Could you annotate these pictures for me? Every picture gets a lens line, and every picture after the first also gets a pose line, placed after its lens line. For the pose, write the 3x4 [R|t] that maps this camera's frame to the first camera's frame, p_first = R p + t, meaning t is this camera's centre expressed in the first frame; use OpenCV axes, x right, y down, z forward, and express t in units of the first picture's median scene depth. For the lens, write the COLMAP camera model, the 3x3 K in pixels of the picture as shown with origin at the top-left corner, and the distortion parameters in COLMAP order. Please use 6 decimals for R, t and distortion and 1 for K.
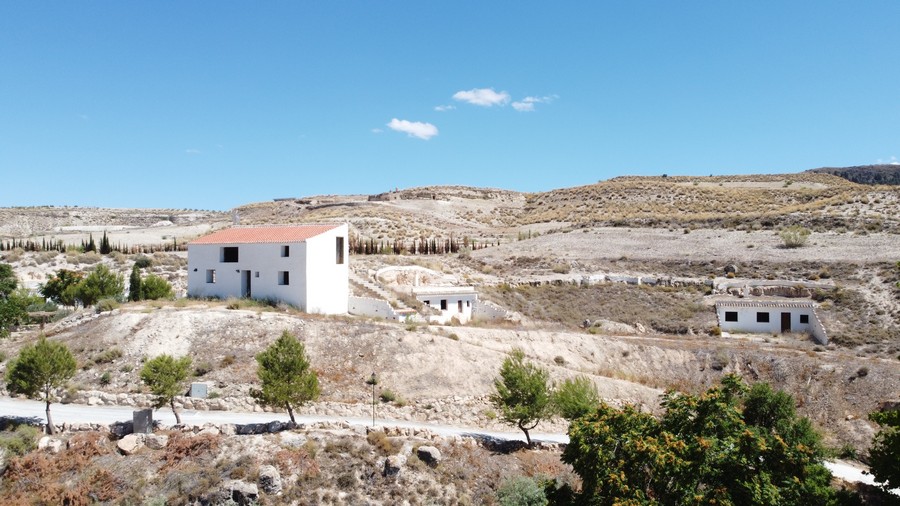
lens RADIAL K [[683.4, 0, 453.7], [0, 683.4, 252.4], [0, 0, 1]] dist [0.000582, -0.003756]
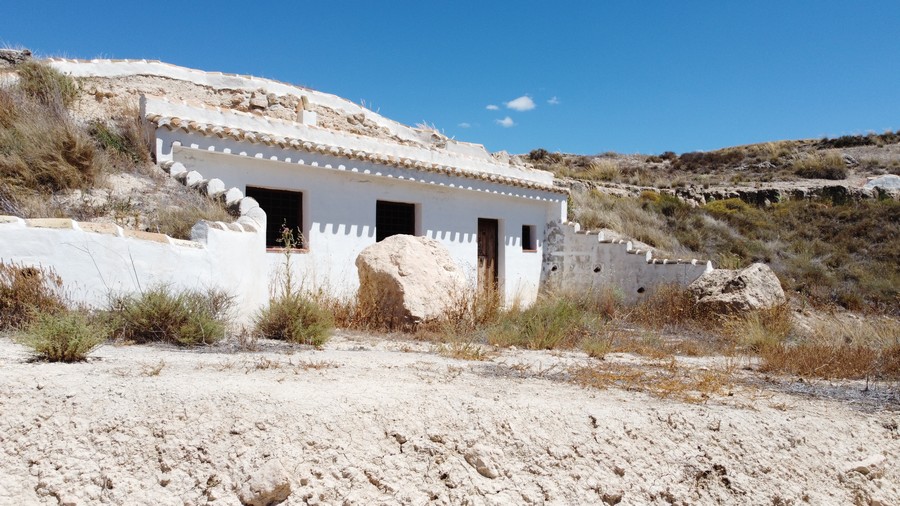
lens RADIAL K [[683.4, 0, 447.8], [0, 683.4, 255.4], [0, 0, 1]] dist [0.000582, -0.003756]
pose [[0.987233, -0.002627, -0.159259, 0.027098], [0.003300, 0.999987, 0.003961, 0.069551], [0.159246, -0.004436, 0.987229, 0.655557]]
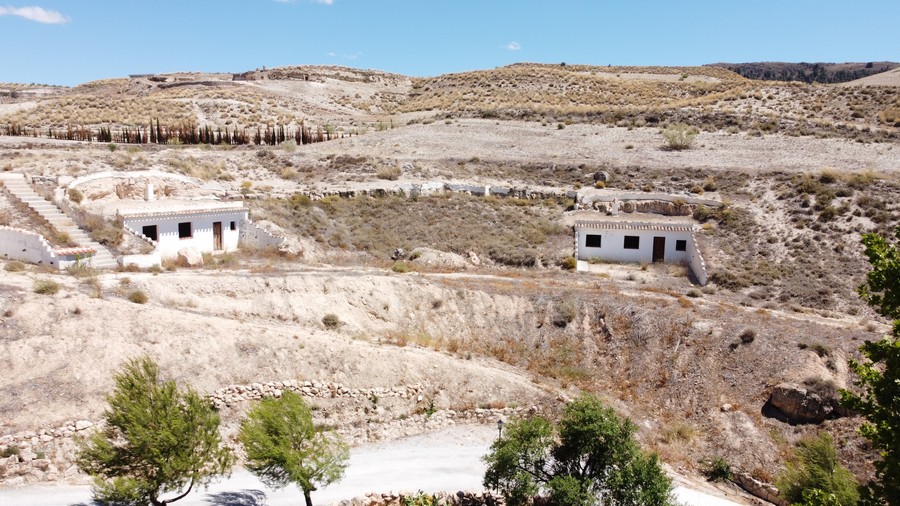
lens RADIAL K [[683.4, 0, 455.0], [0, 683.4, 253.2], [0, 0, 1]] dist [0.000582, -0.003756]
pose [[0.990011, -0.002232, 0.140970, 0.128353], [-0.020813, 0.986606, 0.161786, -0.013885], [-0.139443, -0.163103, 0.976705, 0.237117]]
